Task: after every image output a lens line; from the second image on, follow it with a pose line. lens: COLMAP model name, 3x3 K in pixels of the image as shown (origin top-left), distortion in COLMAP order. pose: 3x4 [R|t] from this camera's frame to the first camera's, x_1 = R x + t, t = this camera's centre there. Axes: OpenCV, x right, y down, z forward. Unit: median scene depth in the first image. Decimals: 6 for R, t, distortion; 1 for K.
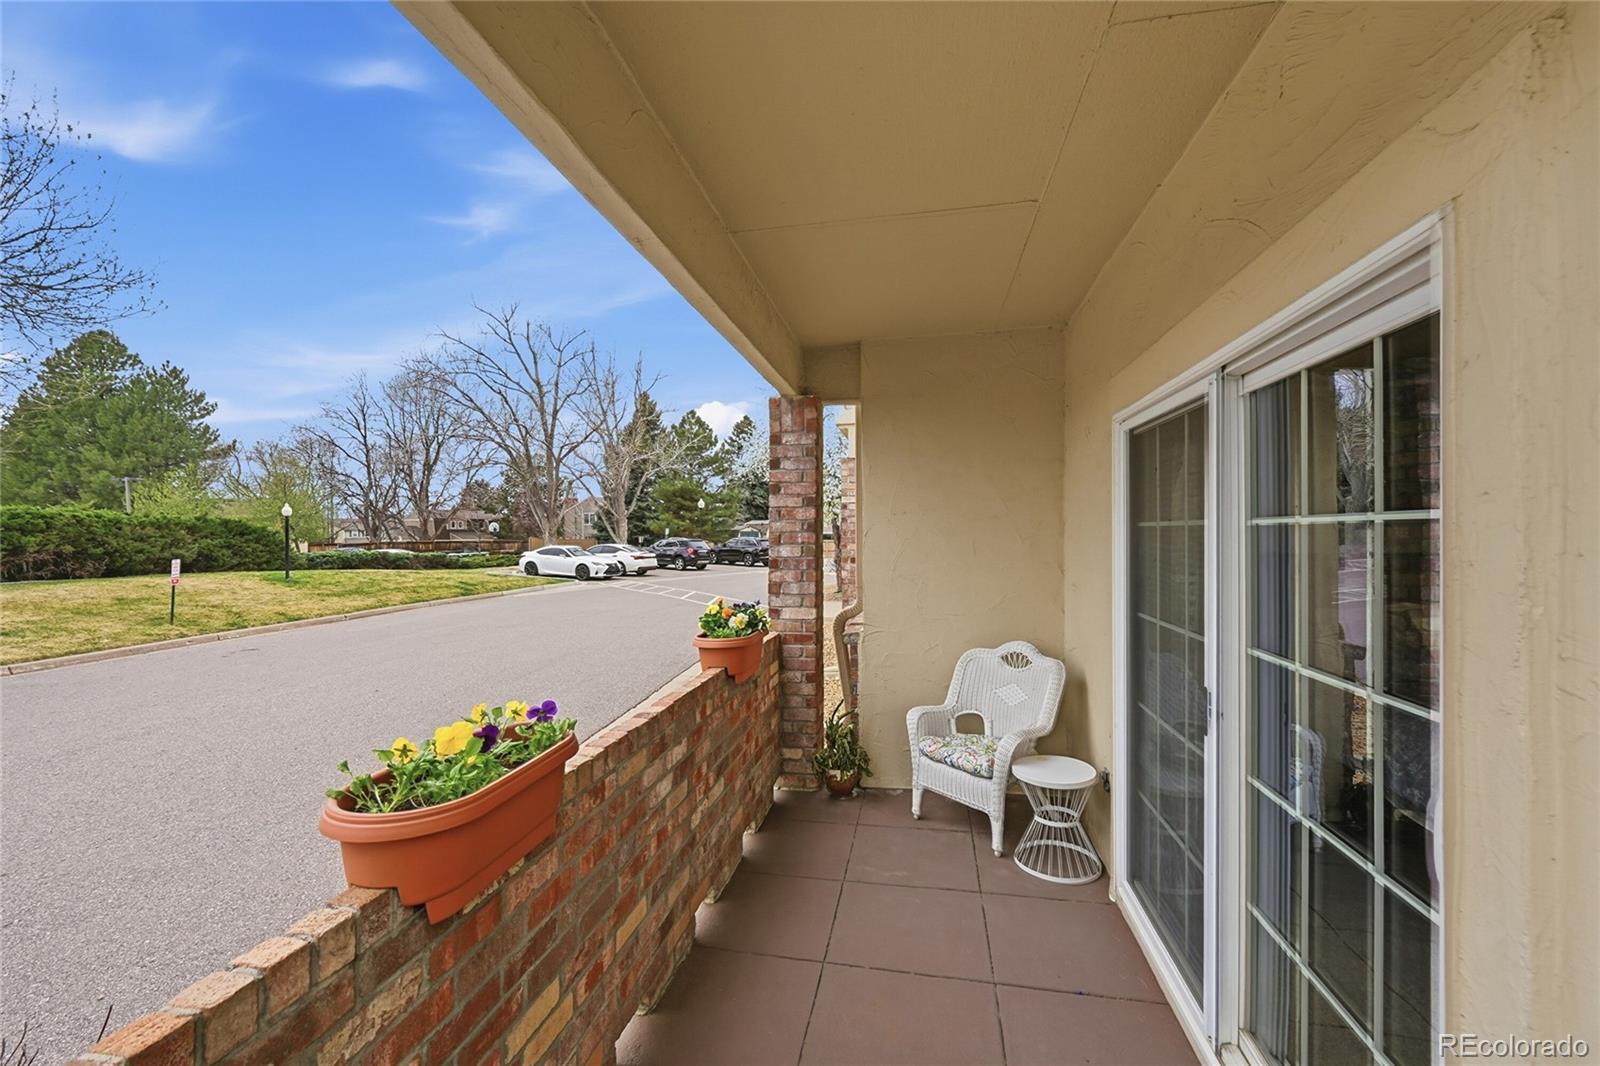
lens RADIAL K [[643.3, 0, 807.6], [0, 643.3, 534.7], [0, 0, 1]] dist [-0.001510, -0.000072]
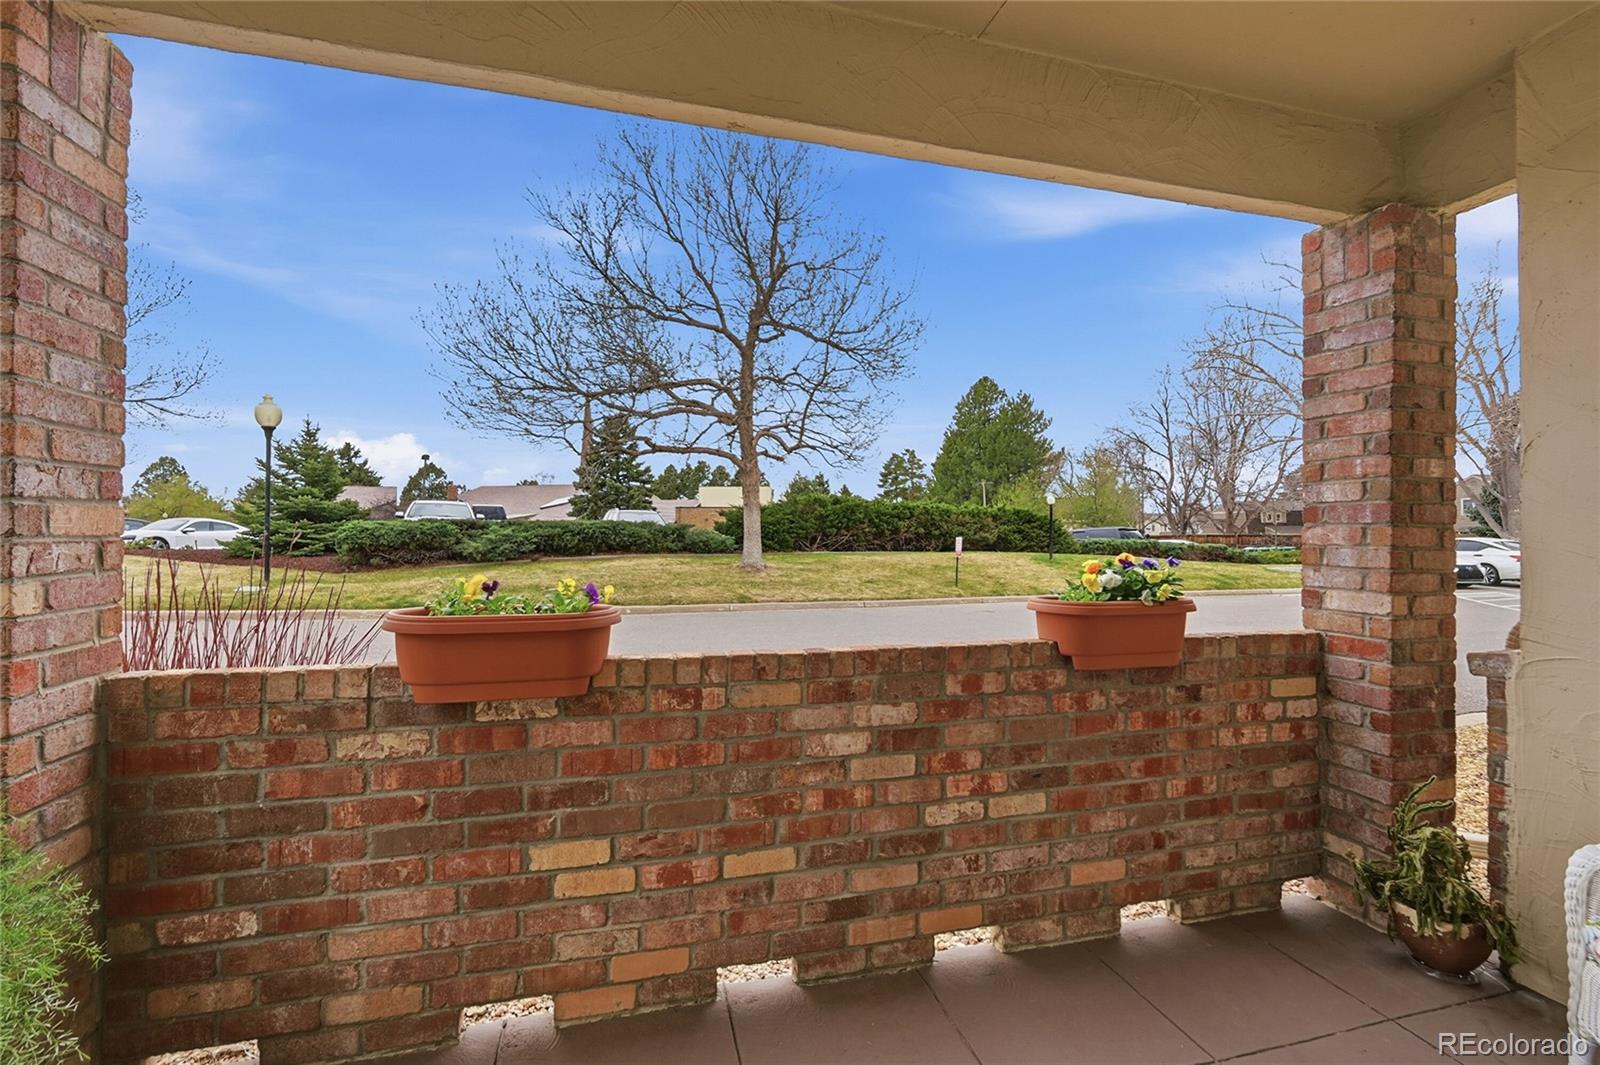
lens RADIAL K [[678.8, 0, 797.6], [0, 678.8, 523.4], [0, 0, 1]] dist [-0.001477, -0.000746]
pose [[0.430806, -0.005539, -0.902427, 0.092924], [-0.003431, 0.999964, -0.007776, 0.018150], [0.902438, 0.006446, 0.430772, 0.091913]]
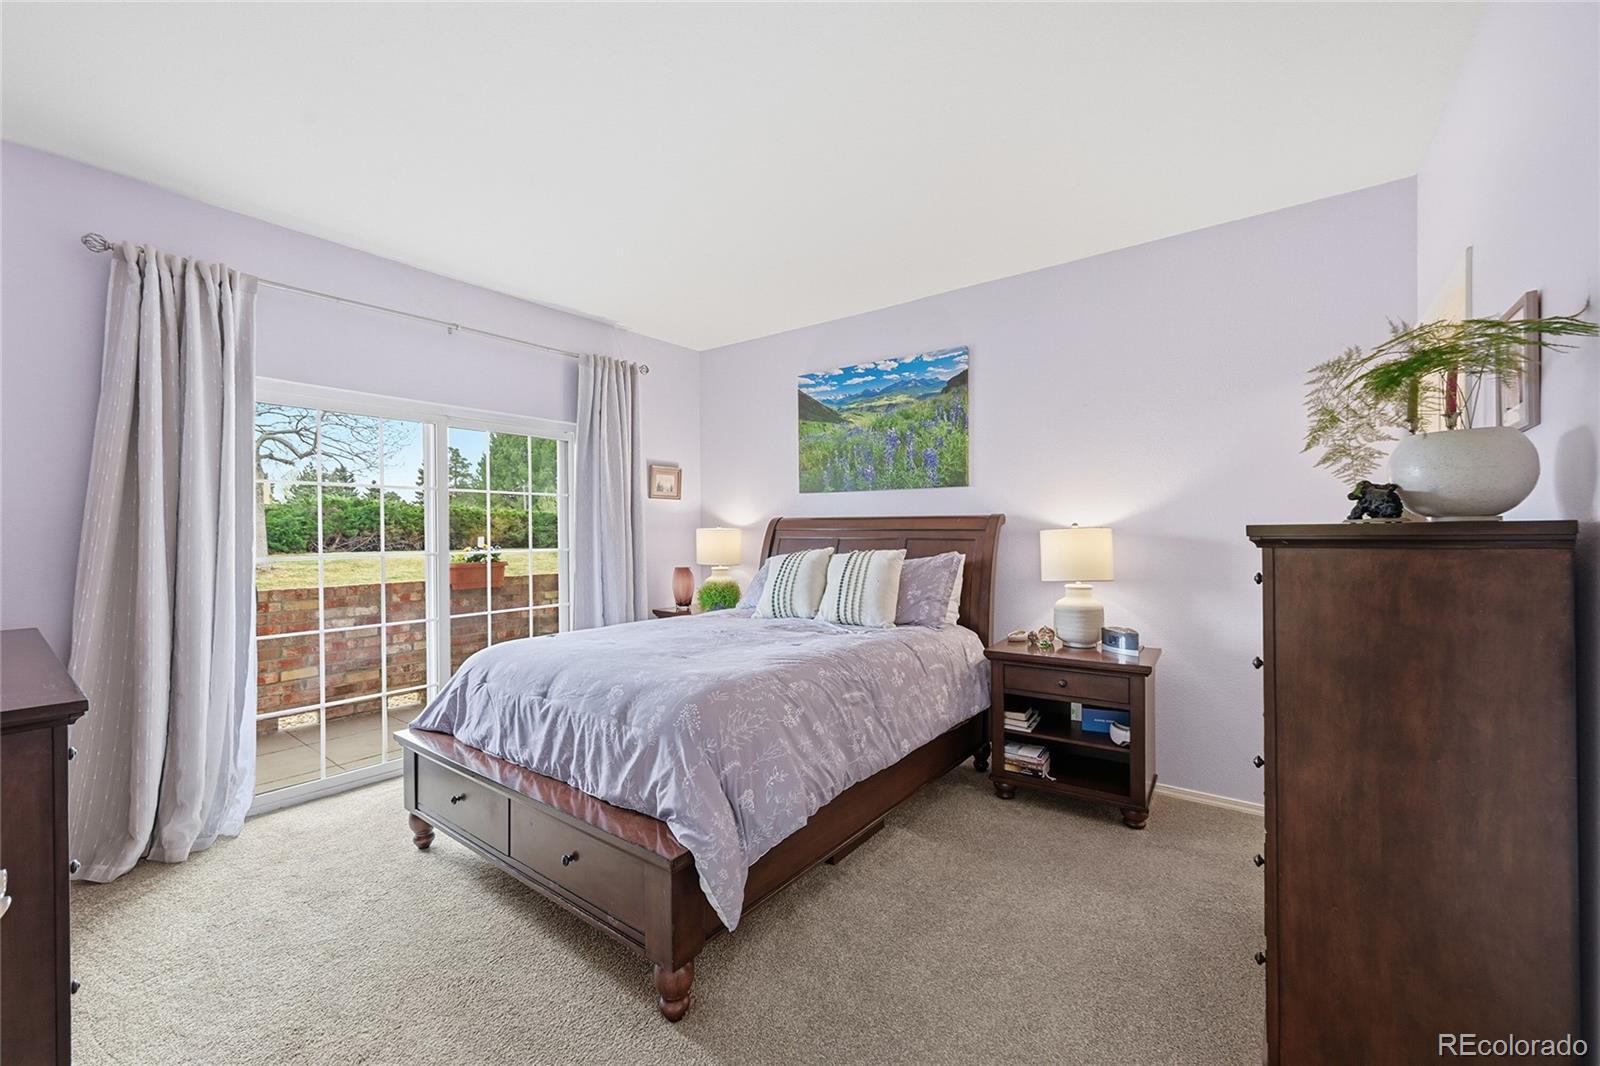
lens RADIAL K [[643.3, 0, 803.0], [0, 643.3, 531.7], [0, 0, 1]] dist [-0.001510, -0.000072]
pose [[0.891316, 0.001242, -0.453380, 0.341256], [0.002213, 0.999972, 0.007091, 0.013897], [0.453376, -0.007324, 0.891289, -0.030240]]
